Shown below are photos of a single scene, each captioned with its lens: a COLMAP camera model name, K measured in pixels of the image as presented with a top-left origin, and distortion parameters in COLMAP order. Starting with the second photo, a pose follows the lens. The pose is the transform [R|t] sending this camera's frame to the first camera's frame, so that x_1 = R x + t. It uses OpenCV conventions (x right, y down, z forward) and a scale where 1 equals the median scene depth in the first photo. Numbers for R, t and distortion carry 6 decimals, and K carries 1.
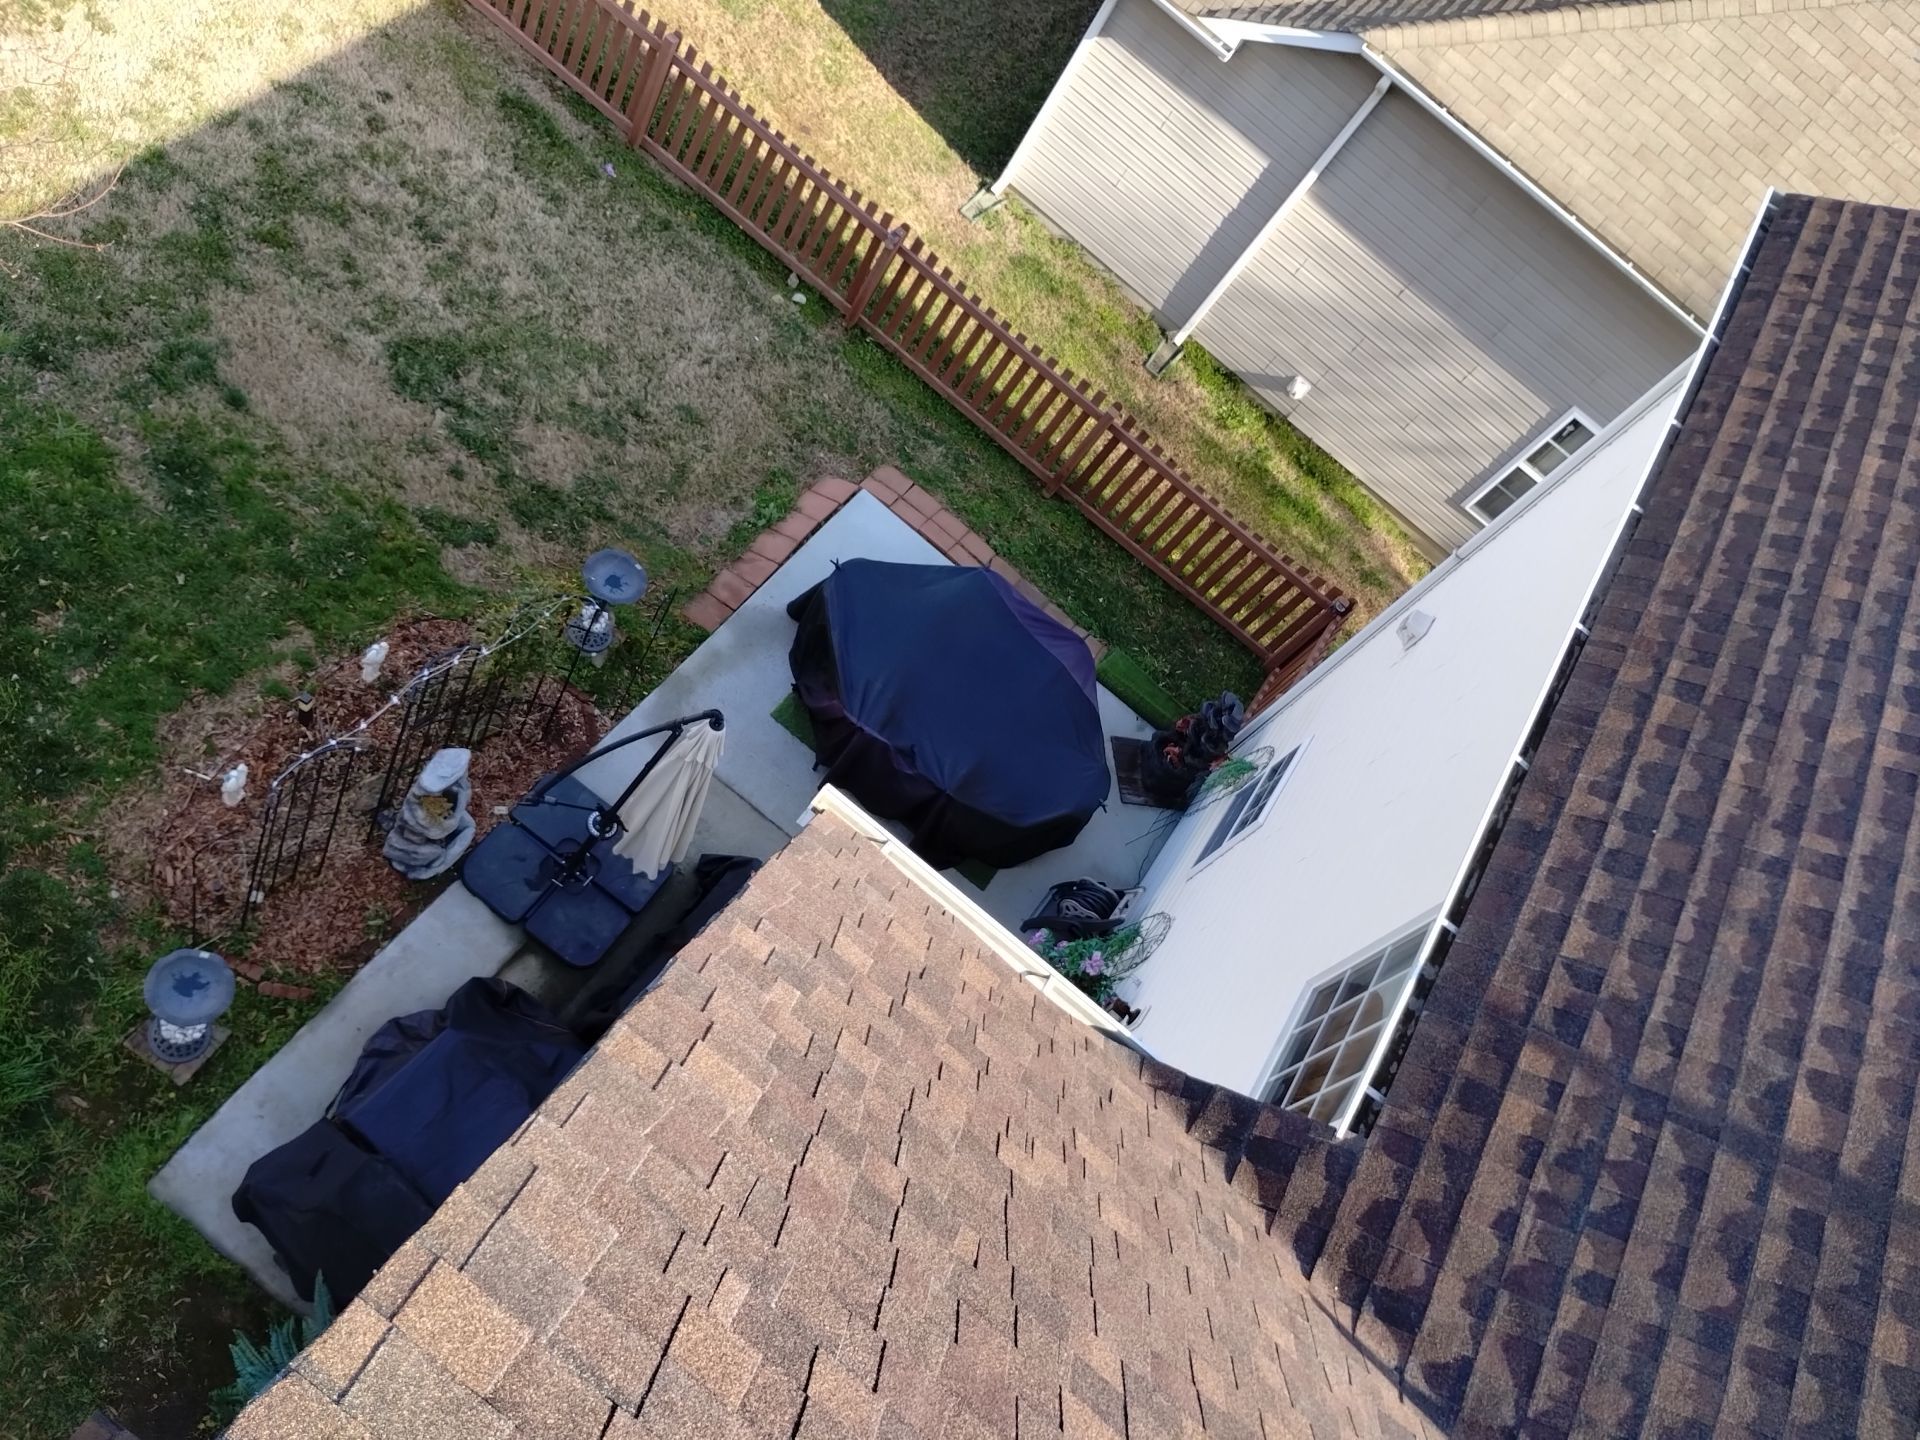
lens RADIAL K [[1647.8, 0, 931.9], [0, 1647.8, 708.4], [0, 0, 1]] dist [0.022972, -0.009605]
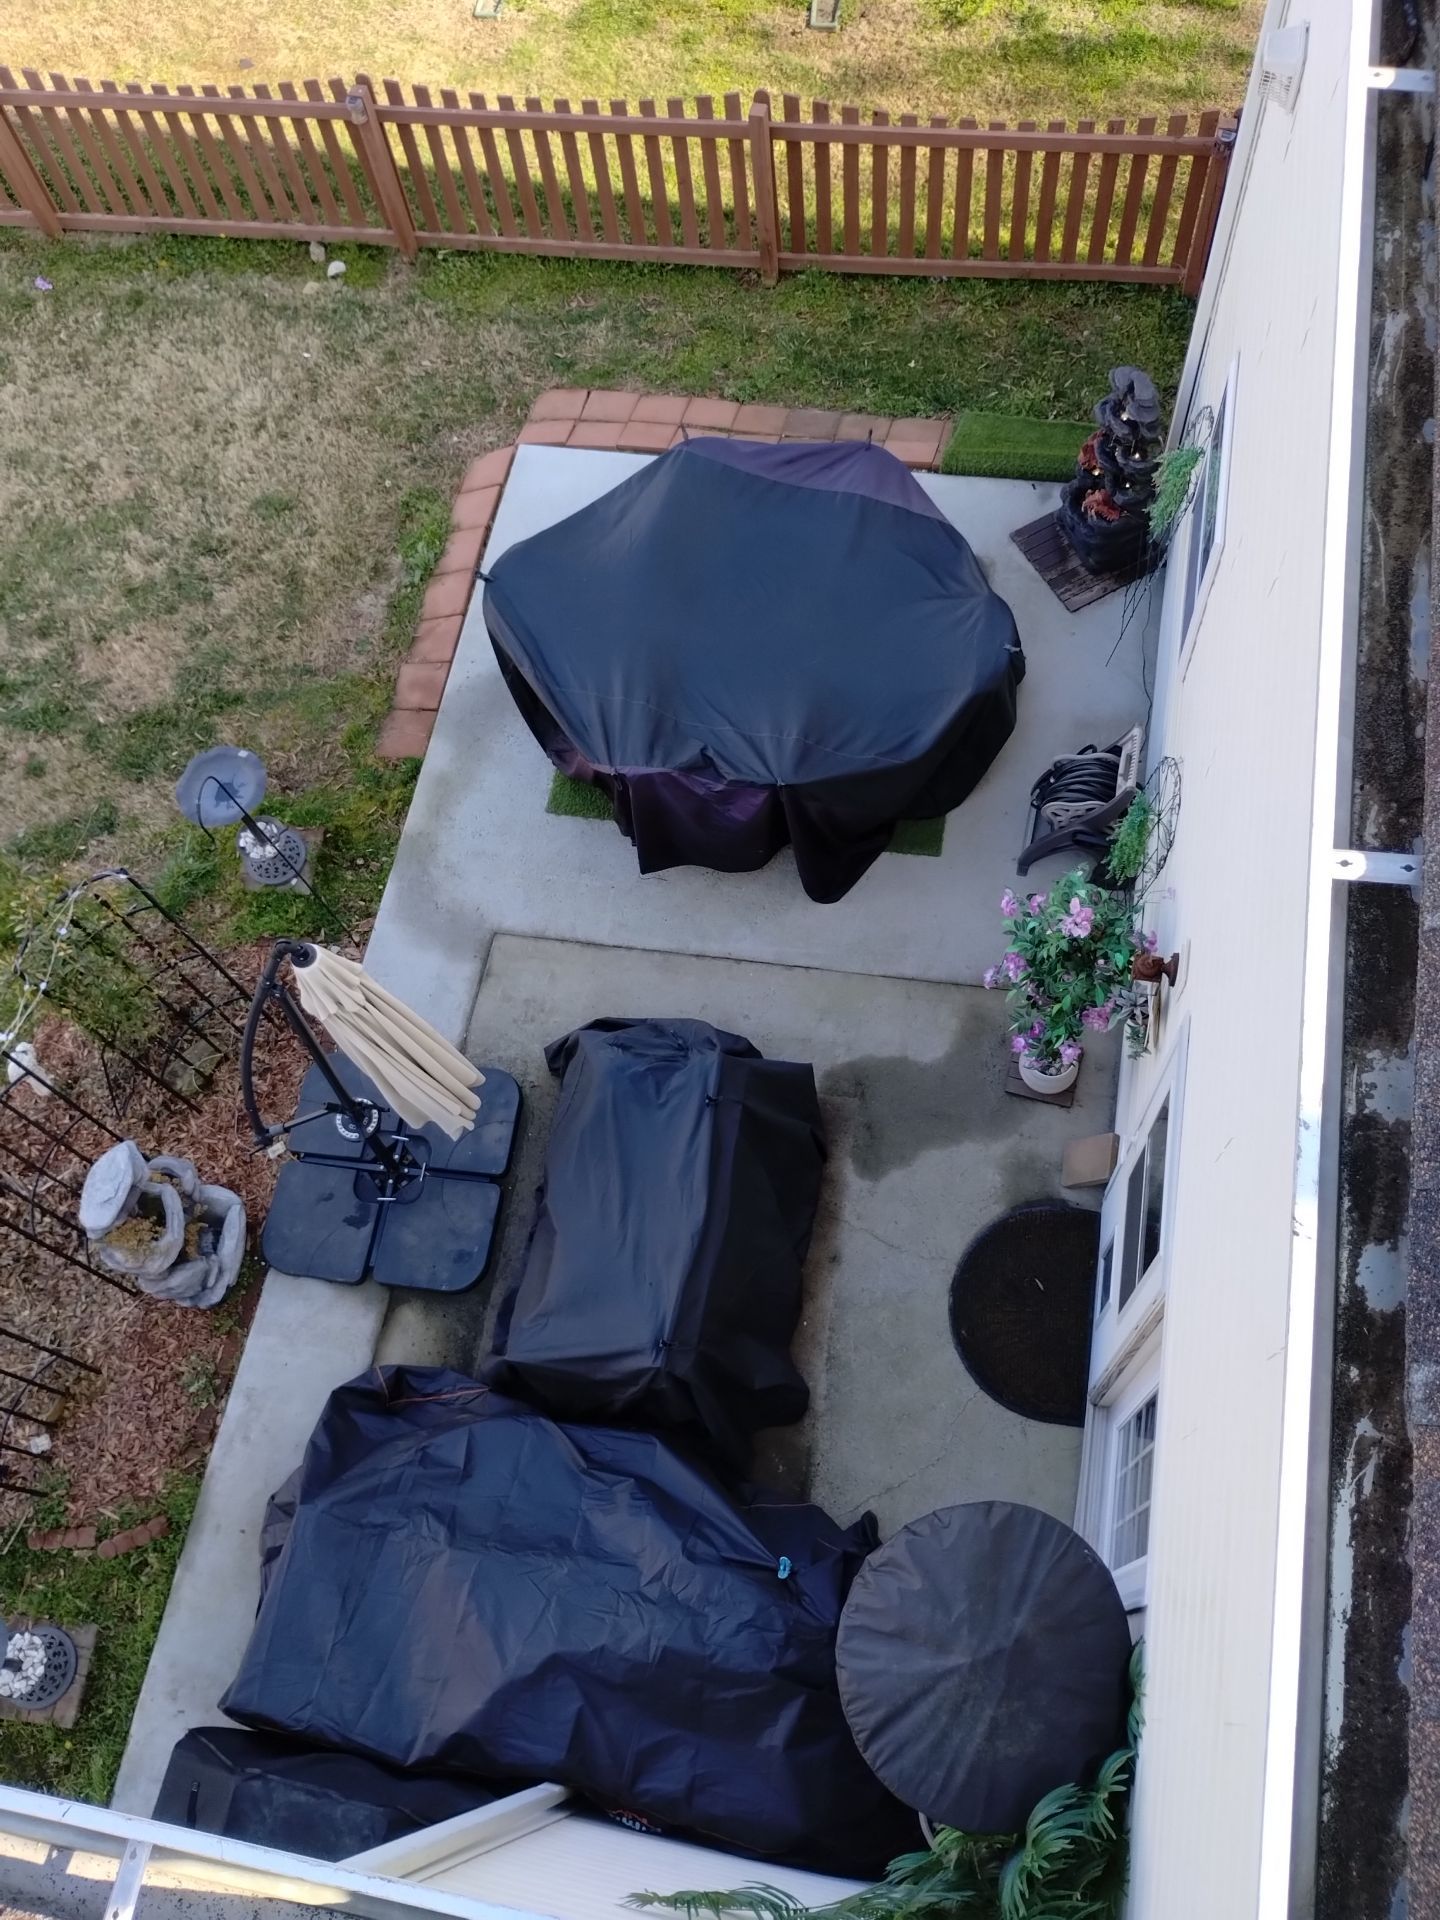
lens RADIAL K [[1621.1, 0, 713.0], [0, 1621.1, 933.1], [0, 0, 1]] dist [0.051546, -0.076691]
pose [[0.799565, -0.520707, -0.299266, 0.142289], [0.565440, 0.820614, 0.082890, 0.030348], [0.202421, -0.235493, 0.950563, 0.356600]]
